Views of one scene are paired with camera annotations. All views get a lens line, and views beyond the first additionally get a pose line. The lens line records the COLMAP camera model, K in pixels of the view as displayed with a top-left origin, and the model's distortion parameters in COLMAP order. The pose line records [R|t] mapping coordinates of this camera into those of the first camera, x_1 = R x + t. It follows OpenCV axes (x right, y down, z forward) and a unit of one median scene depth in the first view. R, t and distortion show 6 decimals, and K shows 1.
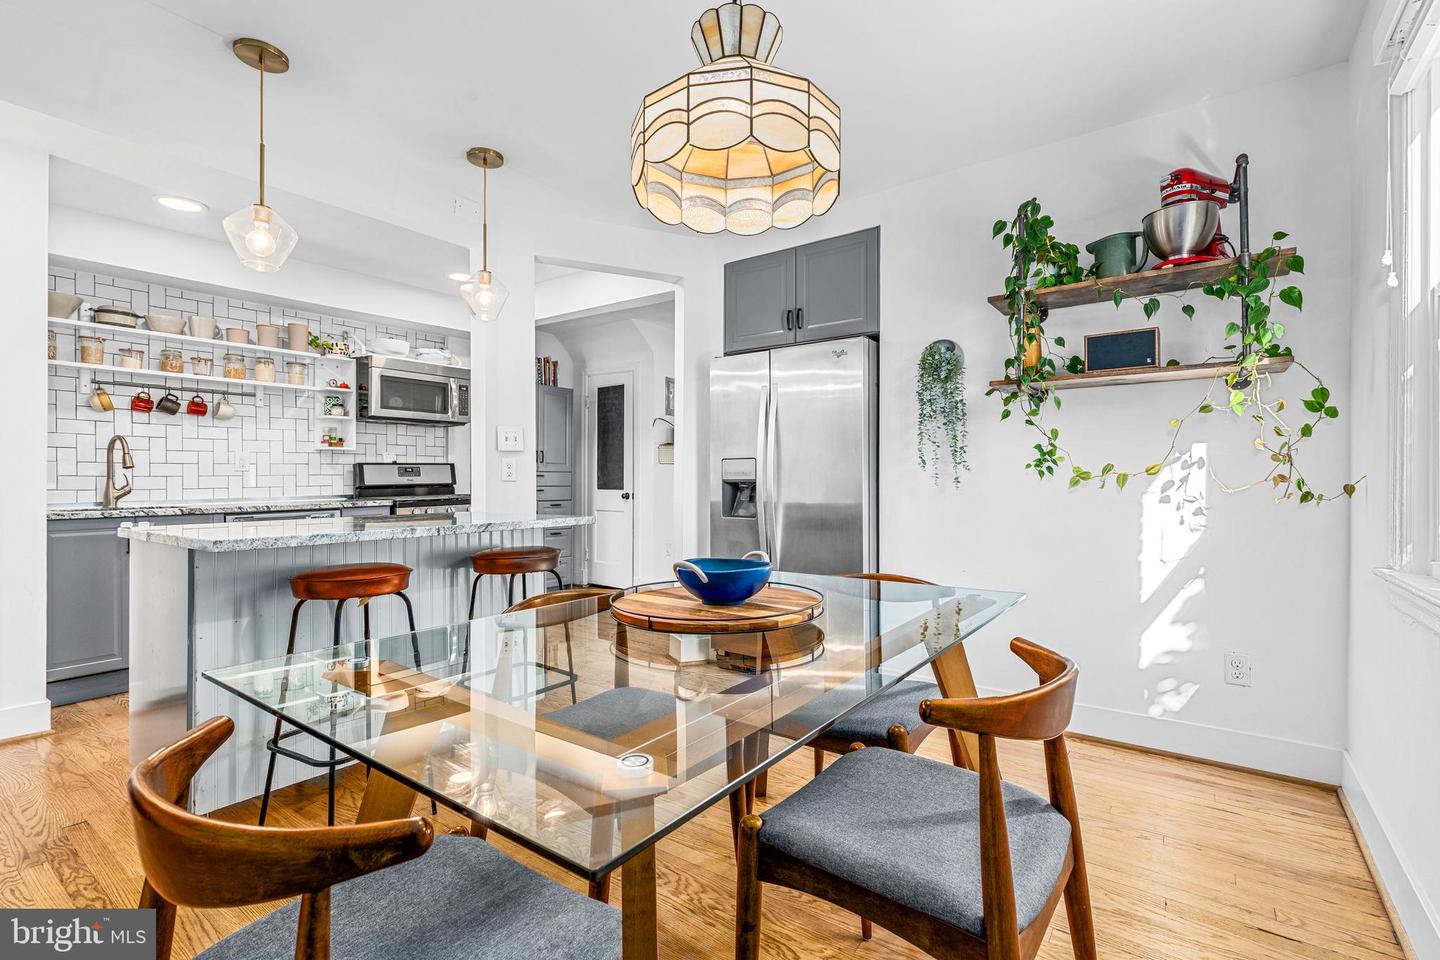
lens RADIAL K [[654.3, 0, 723.0], [0, 654.3, 477.6], [0, 0, 1]] dist [0.002668, 0.001053]
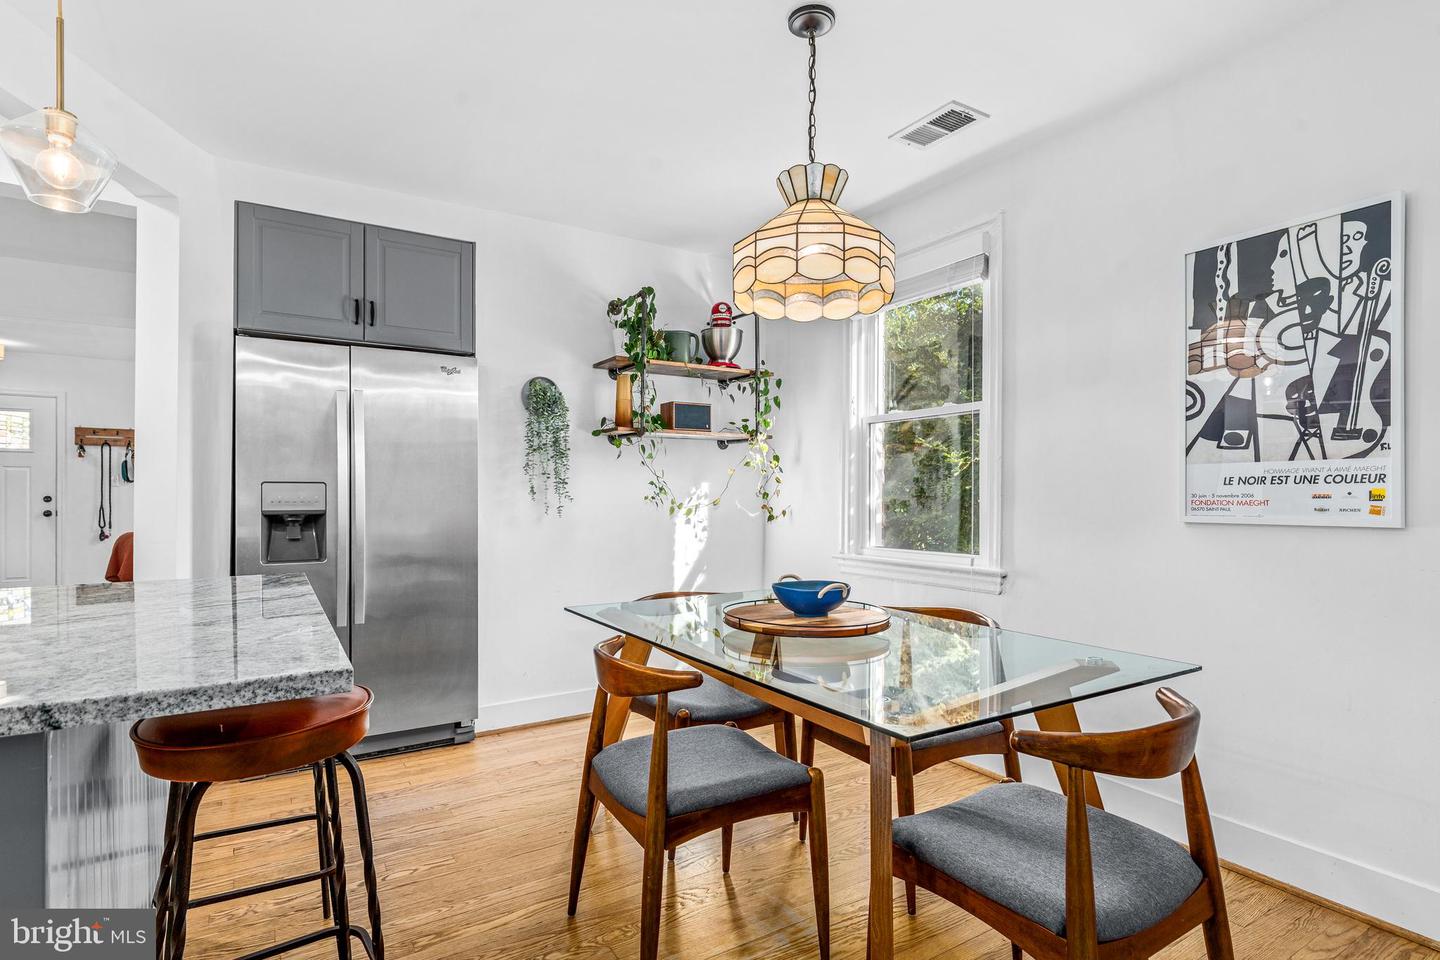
lens RADIAL K [[733.4, 0, 719.4], [0, 733.4, 498.7], [0, 0, 1]] dist [-0.010628, -0.000687]
pose [[0.365666, -0.002106, 0.930744, -0.511207], [-0.006538, 0.999967, 0.004832, -0.015519], [-0.930723, -0.007852, 0.365640, 0.227270]]
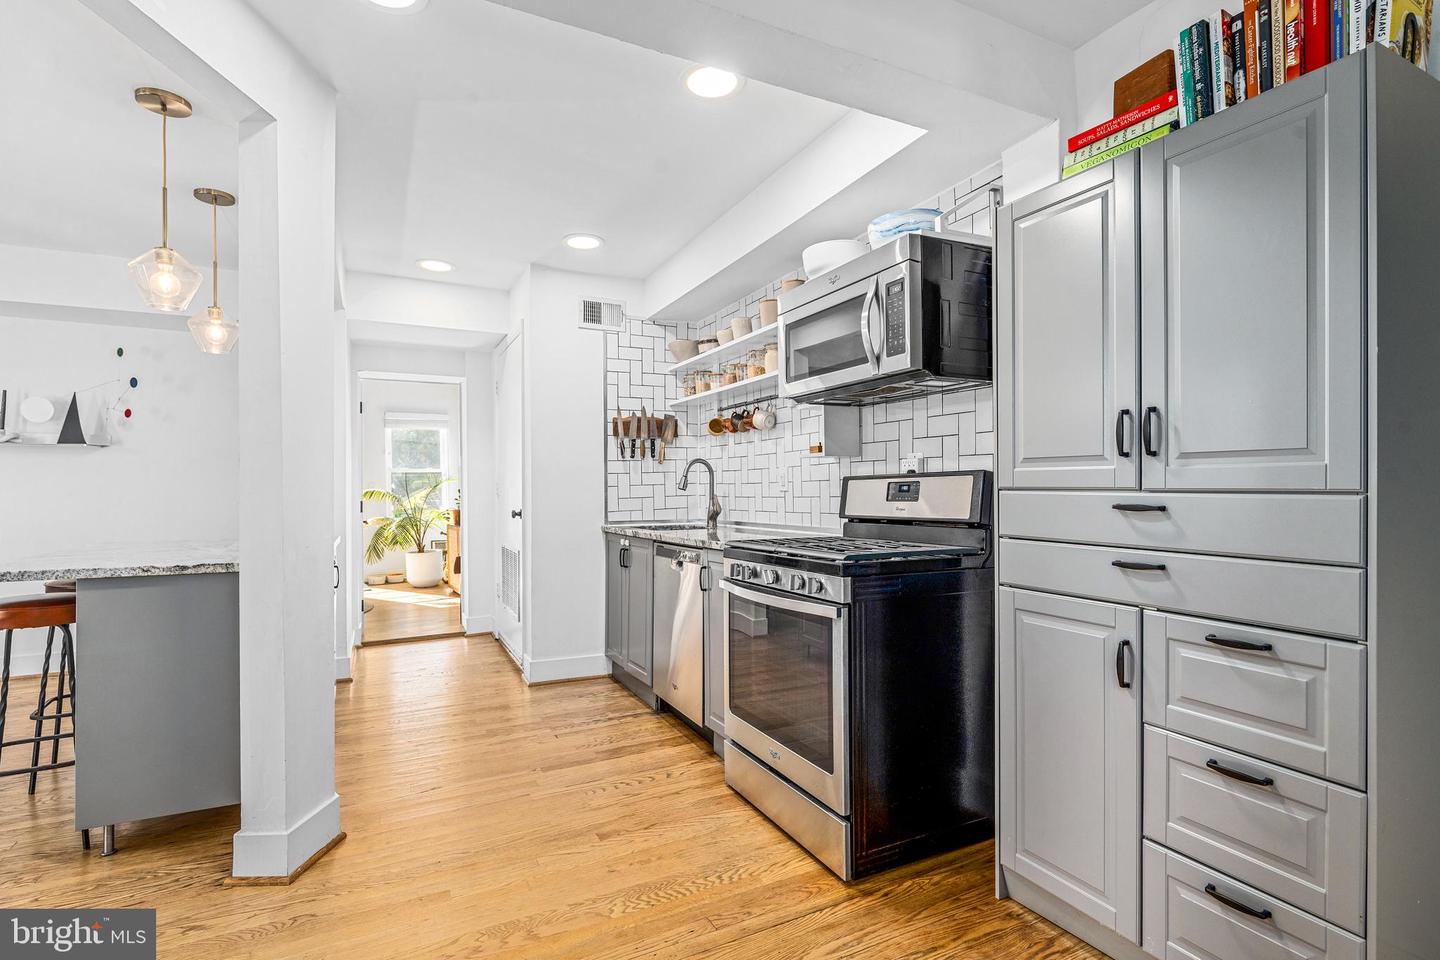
lens RADIAL K [[679.8, 0, 715.1], [0, 679.8, 487.4], [0, 0, 1]] dist [-0.000761, -0.000273]
pose [[-0.457375, 0.002783, -0.889270, 0.044350], [0.004856, 0.999988, 0.000631, -0.016877], [0.889261, -0.004030, -0.457383, 1.423454]]
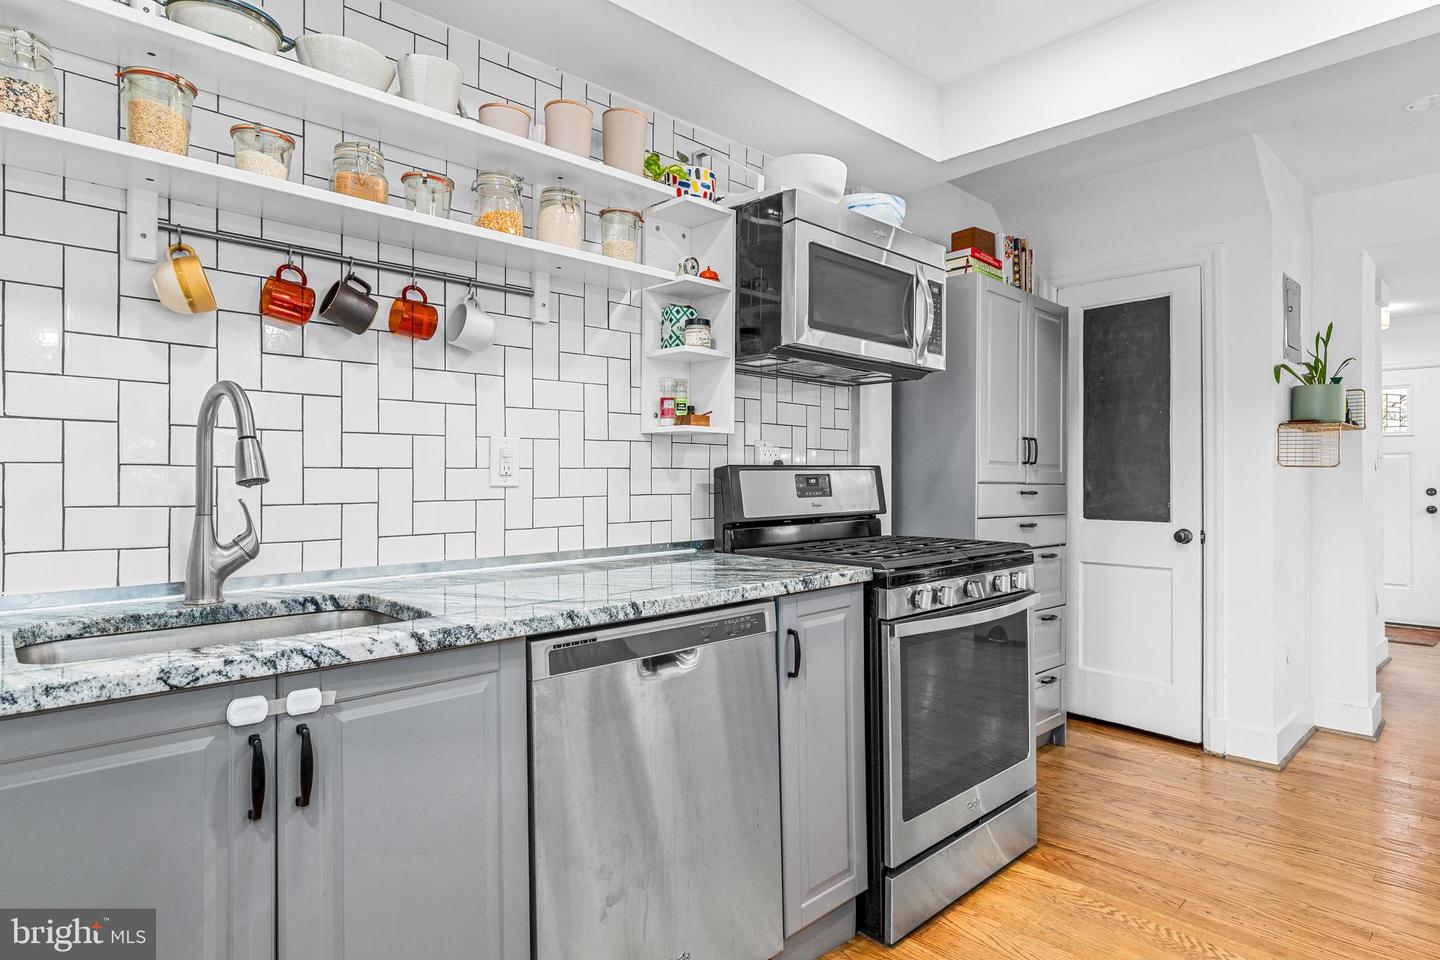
lens RADIAL K [[779.3, 0, 724.1], [0, 779.3, 474.1], [0, 0, 1]] dist [0.001452, -0.000662]
pose [[0.983218, 0.001024, -0.182432, -0.570551], [-0.002746, 0.999954, -0.009187, -0.015052], [0.182415, 0.009534, 0.983175, 0.624255]]
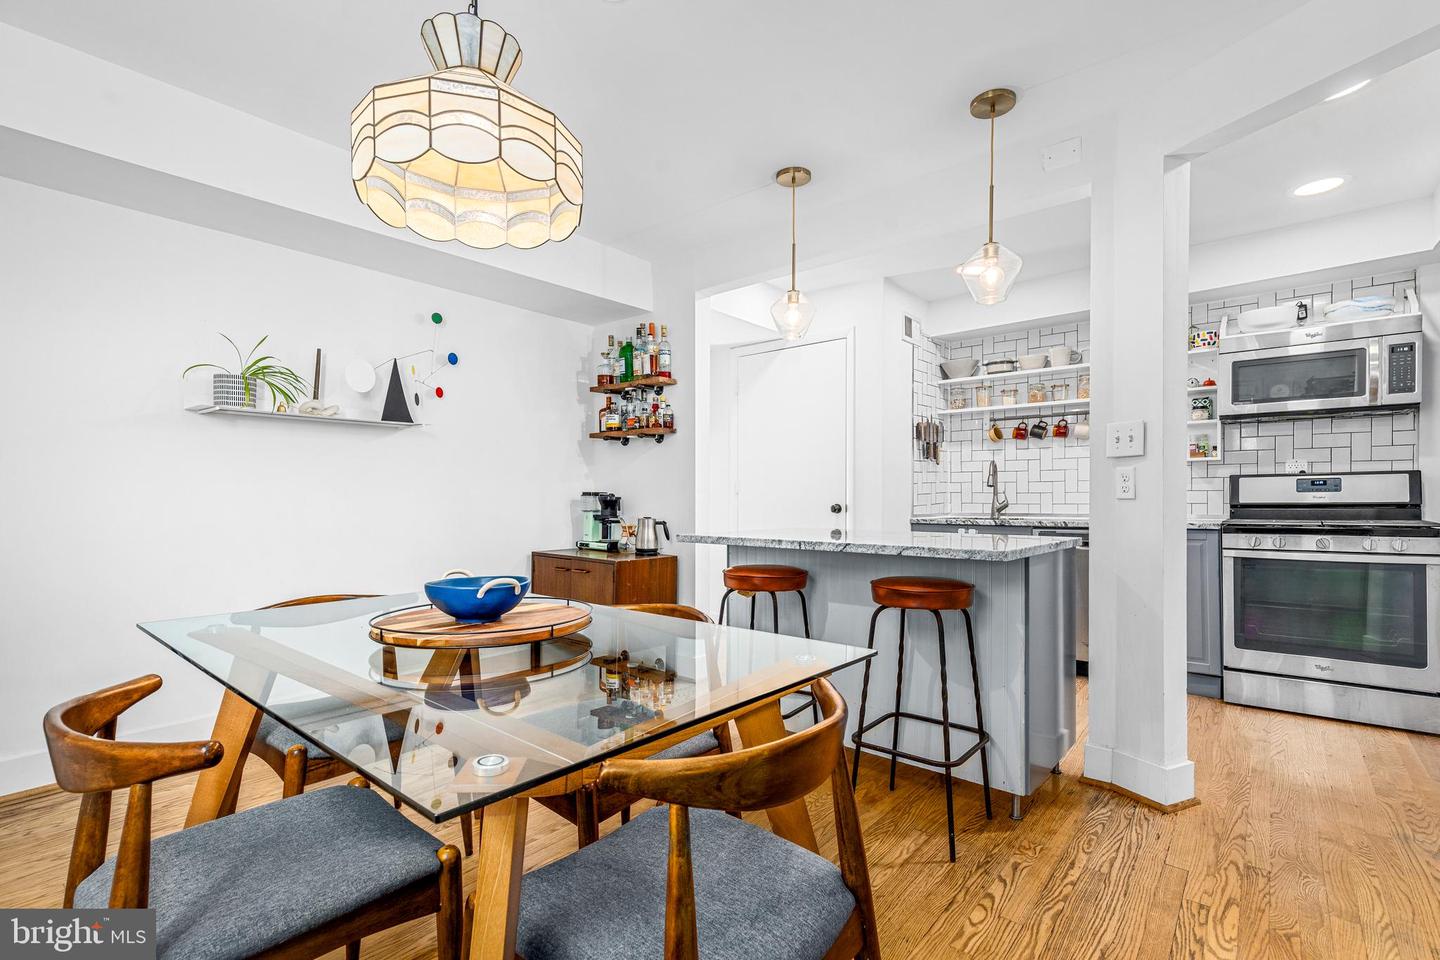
lens RADIAL K [[652.0, 0, 716.9], [0, 652.0, 492.6], [0, 0, 1]] dist [0.003759, -0.000033]
pose [[-0.073645, -0.002192, -0.997282, 0.344534], [0.001810, 0.999996, -0.002331, -0.000875], [0.997283, -0.001977, -0.073641, 0.523893]]
